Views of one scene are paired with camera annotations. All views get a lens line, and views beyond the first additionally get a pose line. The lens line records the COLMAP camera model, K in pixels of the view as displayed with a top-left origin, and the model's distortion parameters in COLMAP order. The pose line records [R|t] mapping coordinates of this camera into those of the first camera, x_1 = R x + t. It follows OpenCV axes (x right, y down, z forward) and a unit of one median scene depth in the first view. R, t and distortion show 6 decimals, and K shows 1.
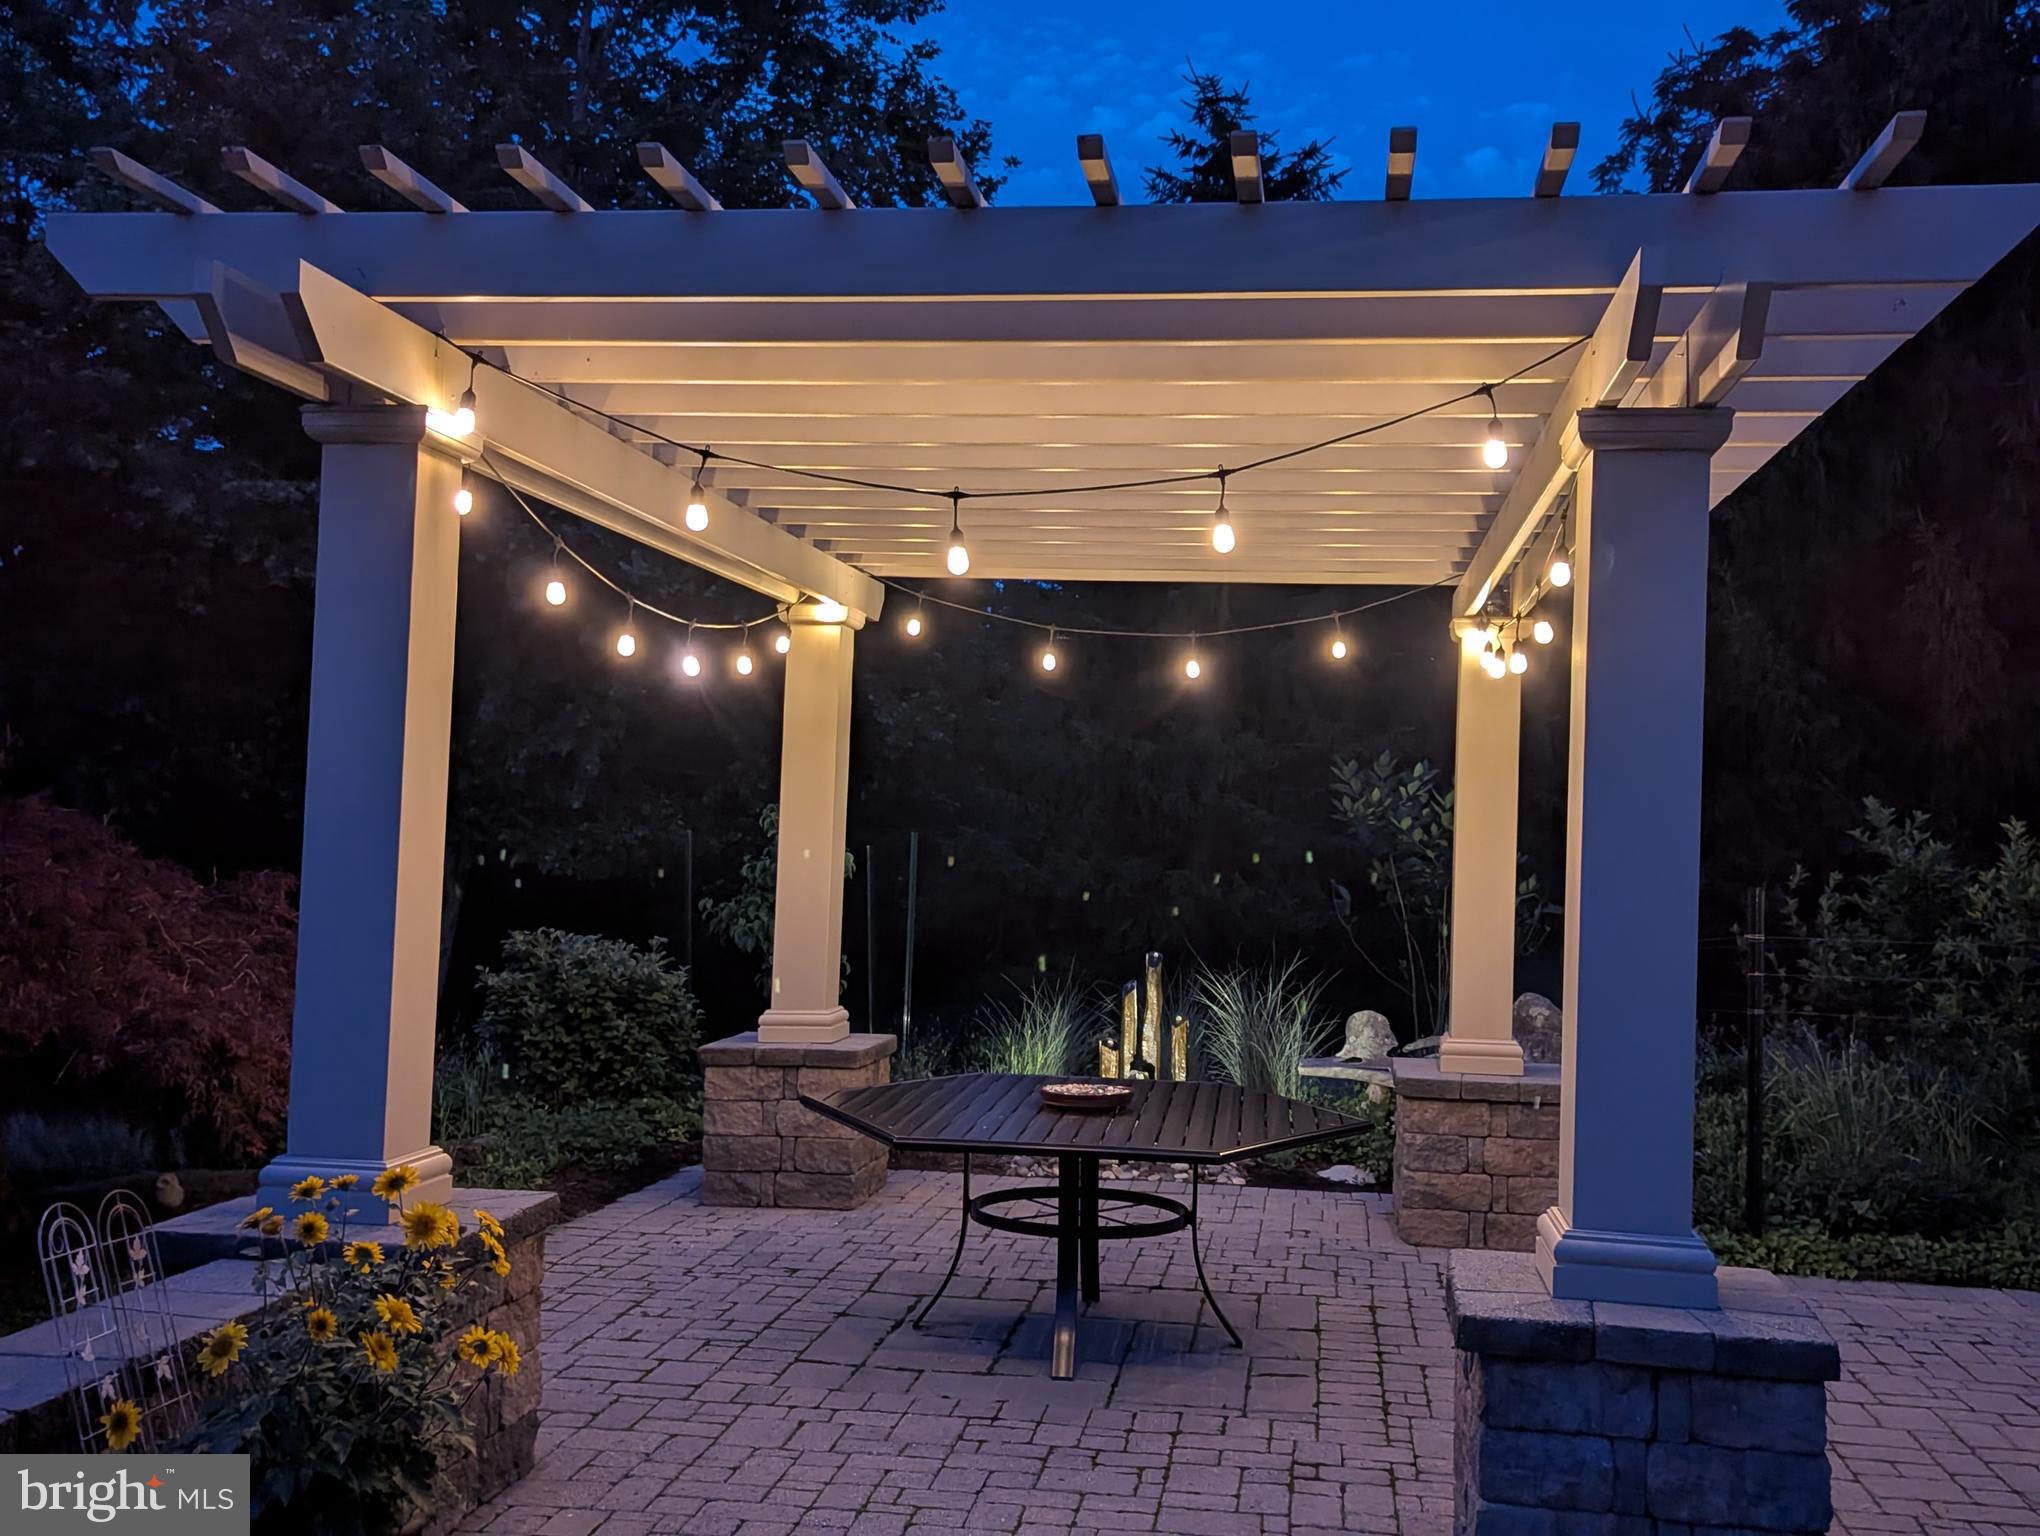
lens RADIAL K [[1986.5, 0, 1020.0], [0, 1986.5, 768.0], [0, 0, 1]] dist [0.046828, -0.013491]
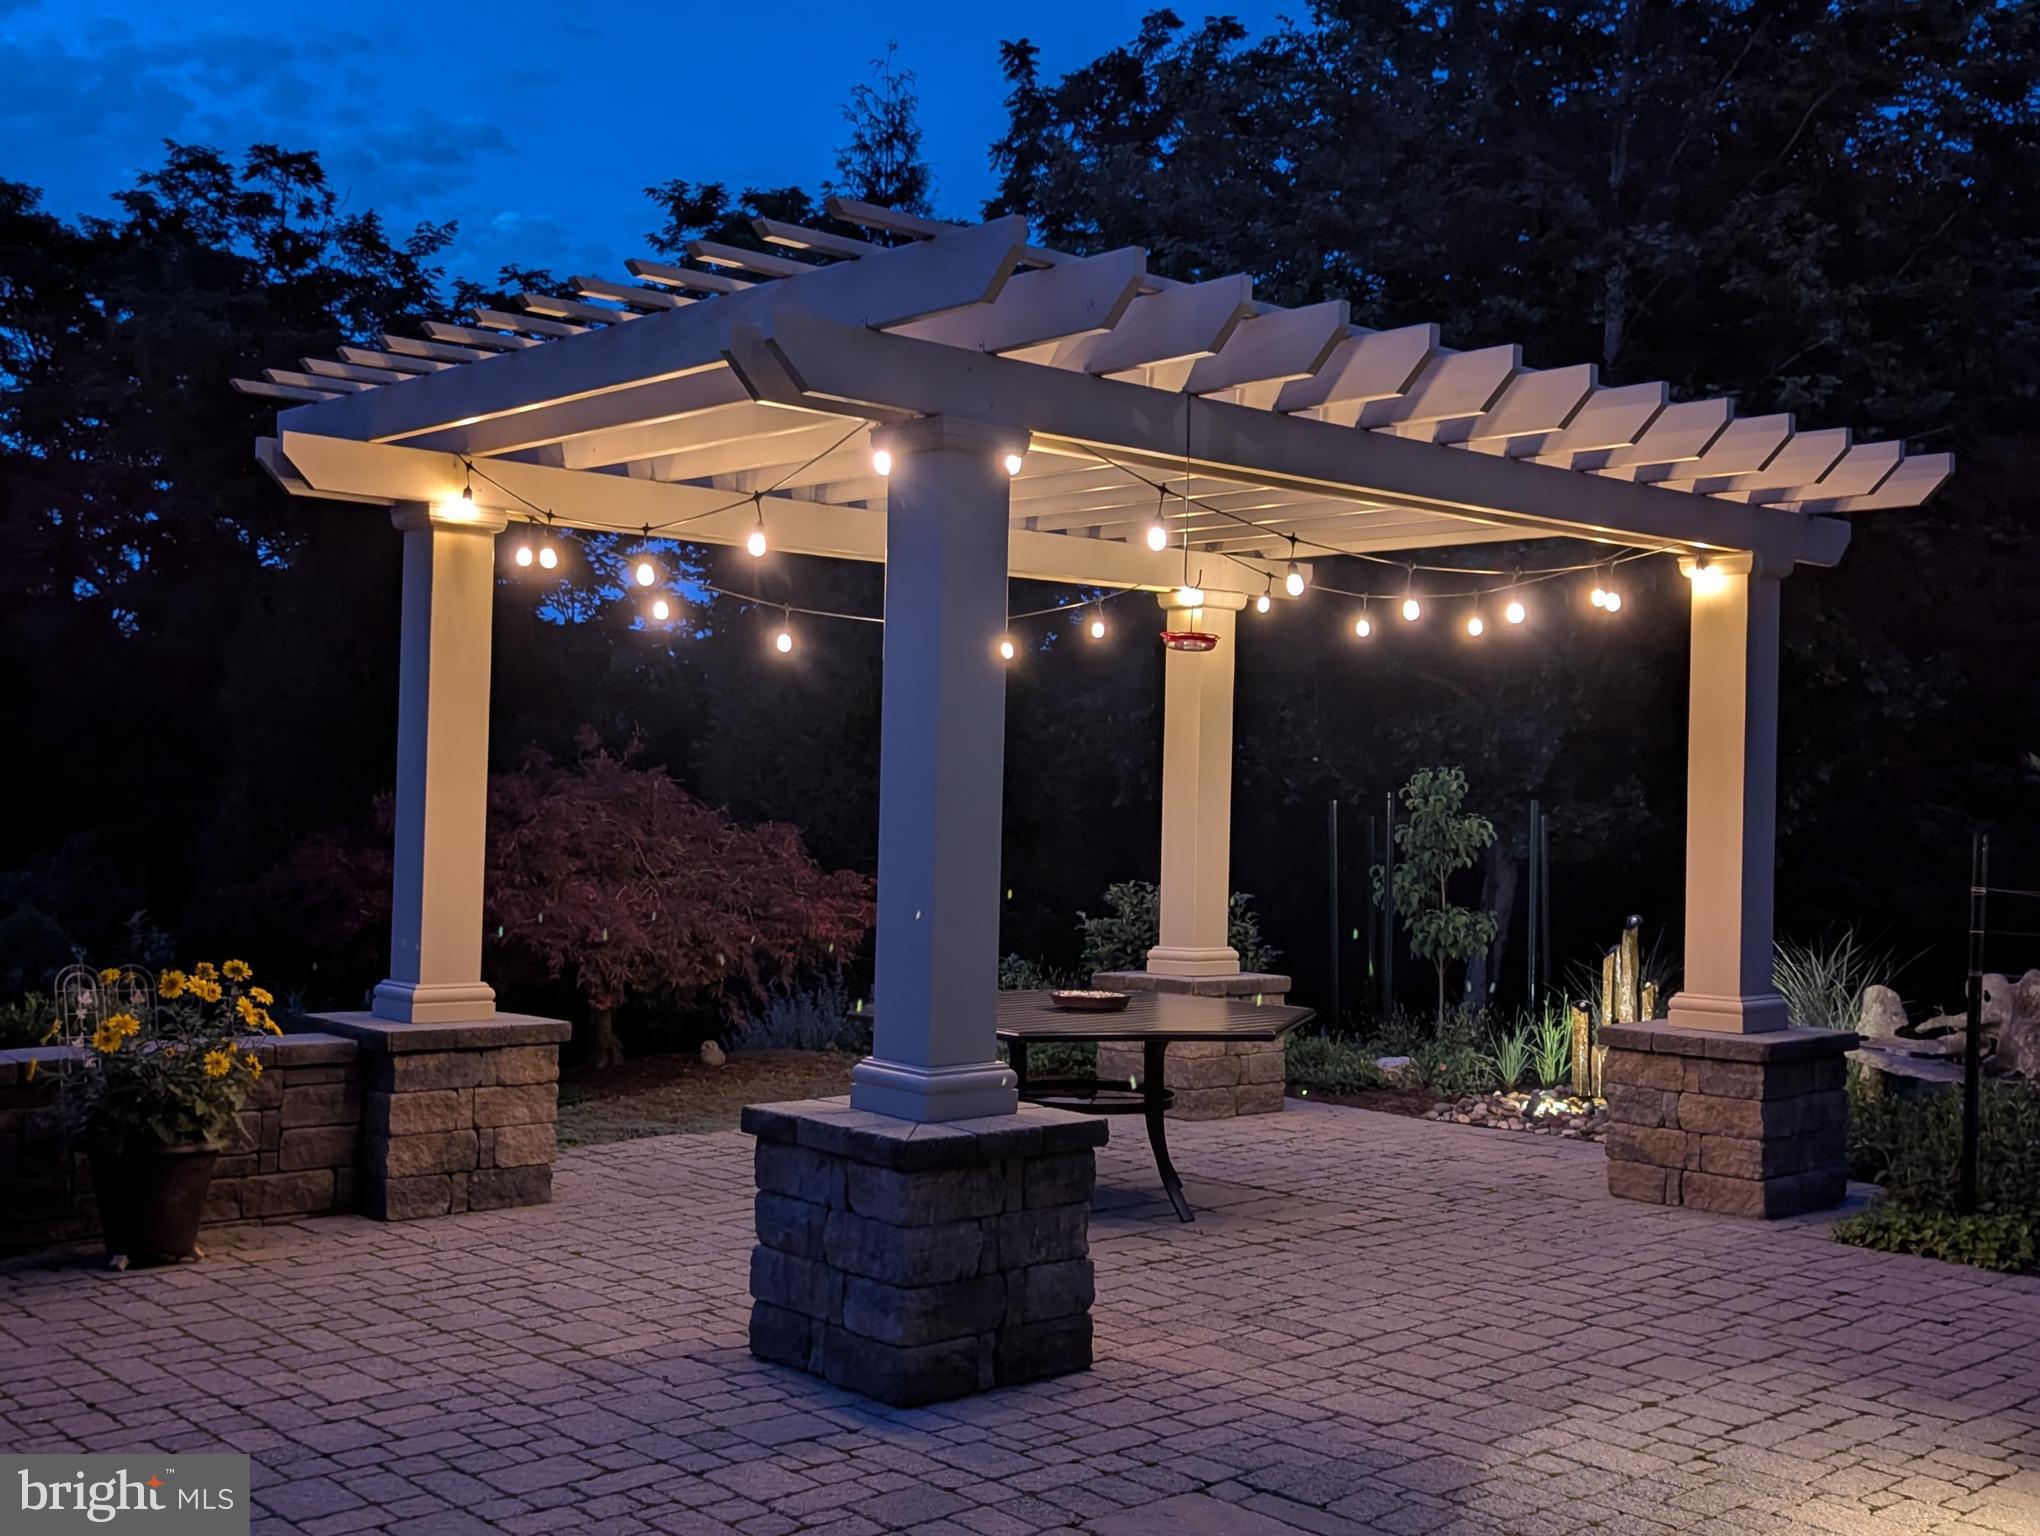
lens RADIAL K [[2122.1, 0, 1020.0], [0, 2122.1, 768.0], [0, 0, 1]] dist [0.047348, -0.017217]
pose [[0.782371, -0.021038, -0.622457, 0.633089], [0.021446, 0.999747, -0.006835, 0.027725], [0.622443, -0.008002, 0.782624, -0.010933]]
